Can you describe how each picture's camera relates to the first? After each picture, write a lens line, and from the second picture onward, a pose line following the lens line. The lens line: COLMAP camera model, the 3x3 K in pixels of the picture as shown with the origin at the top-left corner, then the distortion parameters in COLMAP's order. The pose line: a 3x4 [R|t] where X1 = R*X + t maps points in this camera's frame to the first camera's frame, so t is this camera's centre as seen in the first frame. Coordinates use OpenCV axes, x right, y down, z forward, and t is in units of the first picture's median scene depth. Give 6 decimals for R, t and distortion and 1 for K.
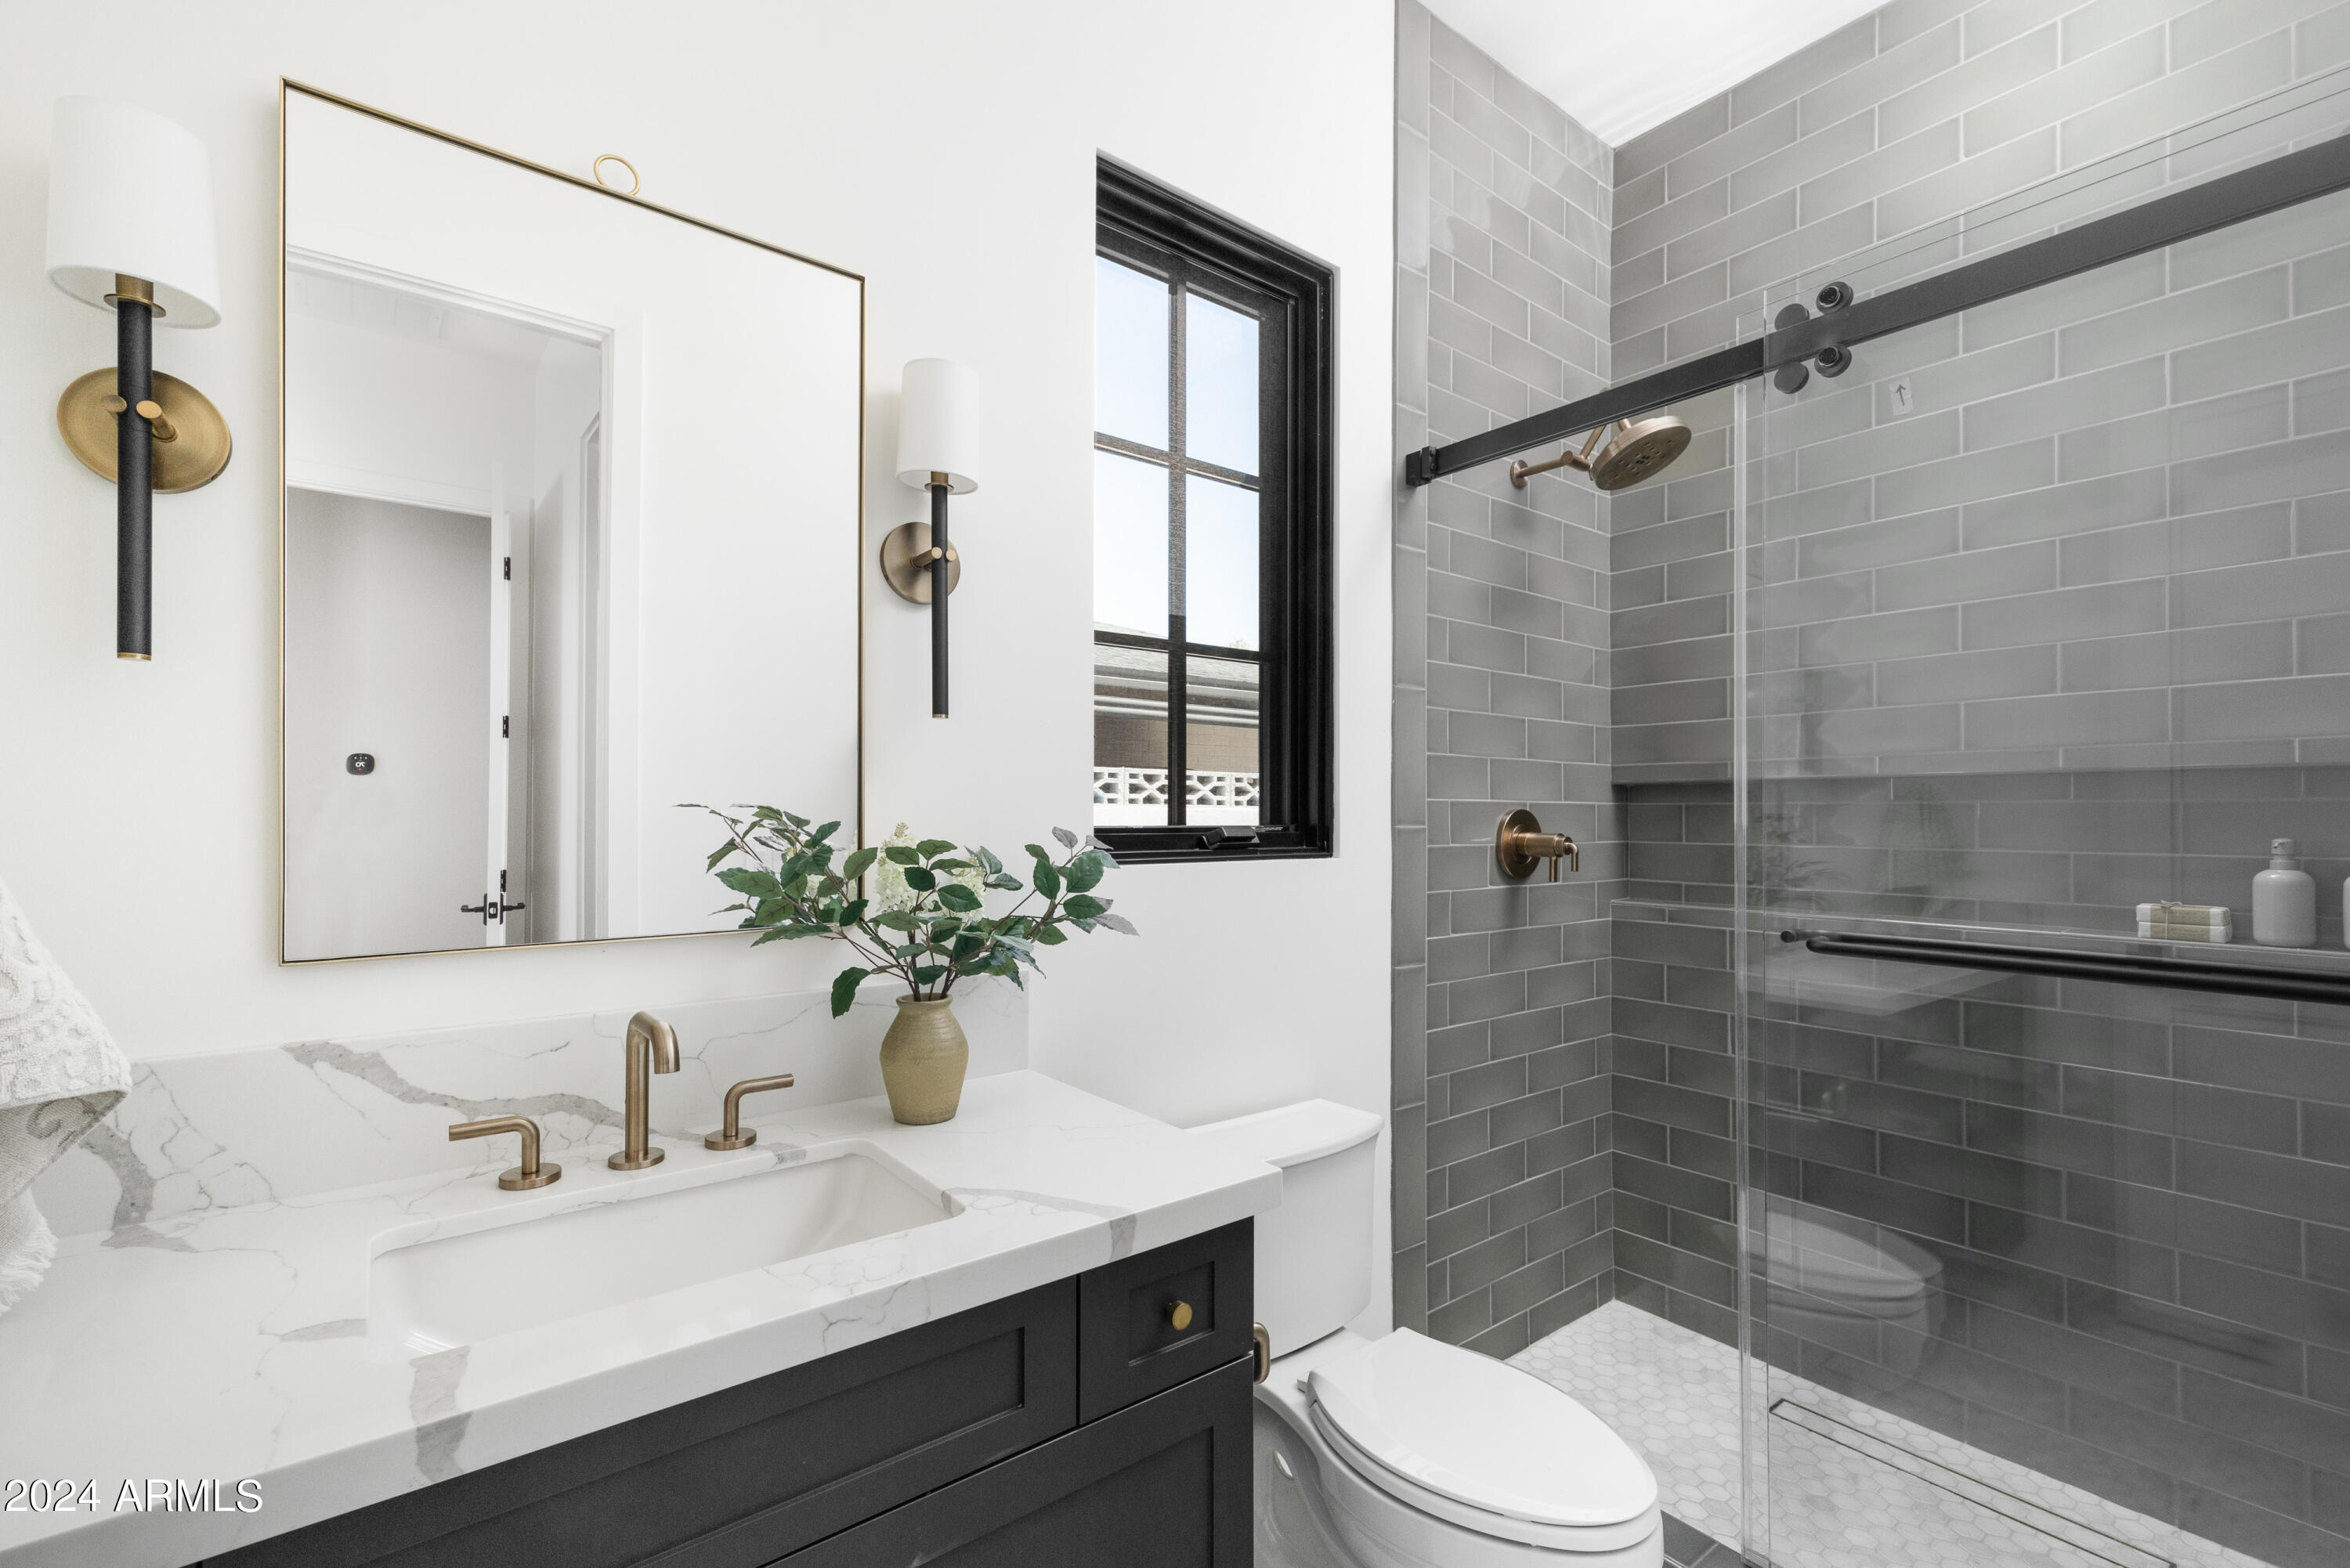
lens RADIAL K [[982.1, 0, 1162.0], [0, 982.1, 806.6], [0, 0, 1]] dist [0.003006, 0.000260]
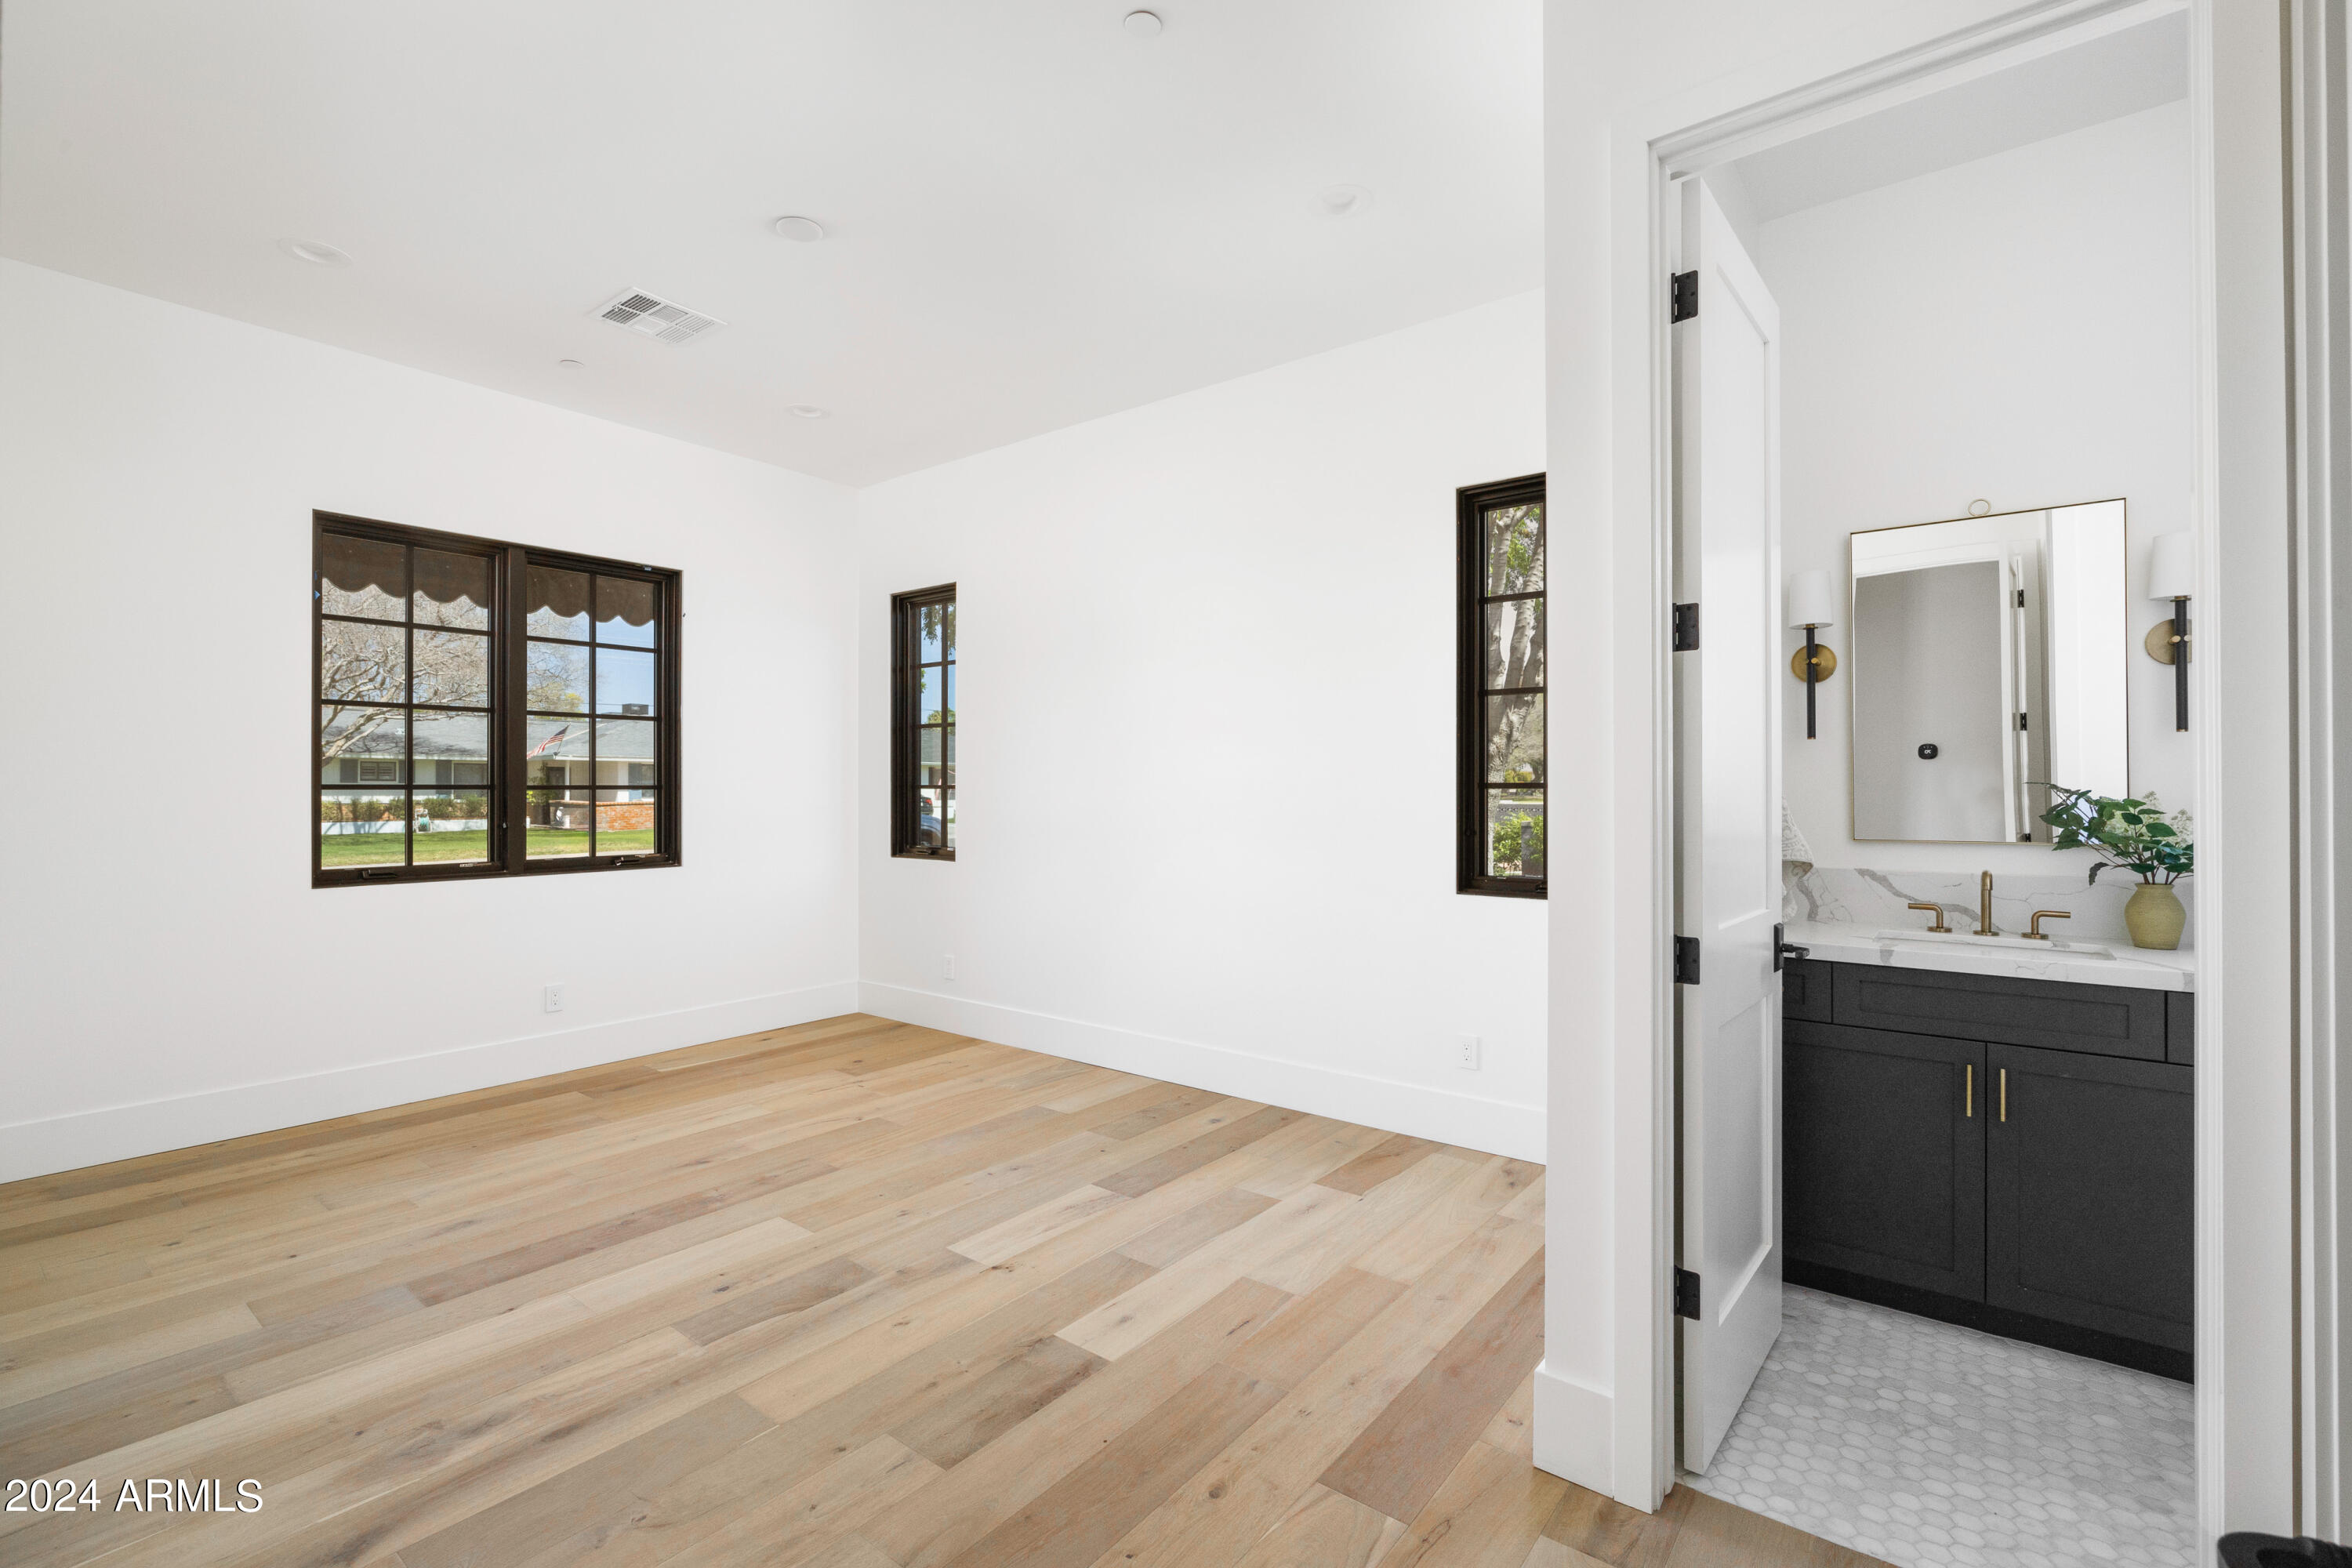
lens RADIAL K [[1069.8, 0, 1166.5], [0, 1069.8, 787.3], [0, 0, 1]] dist [0.000718, -0.000352]
pose [[0.240585, -0.004554, -0.970617, 1.488879], [0.010307, 0.999945, -0.002137, -0.006499], [0.970573, -0.009490, 0.240619, -1.526124]]
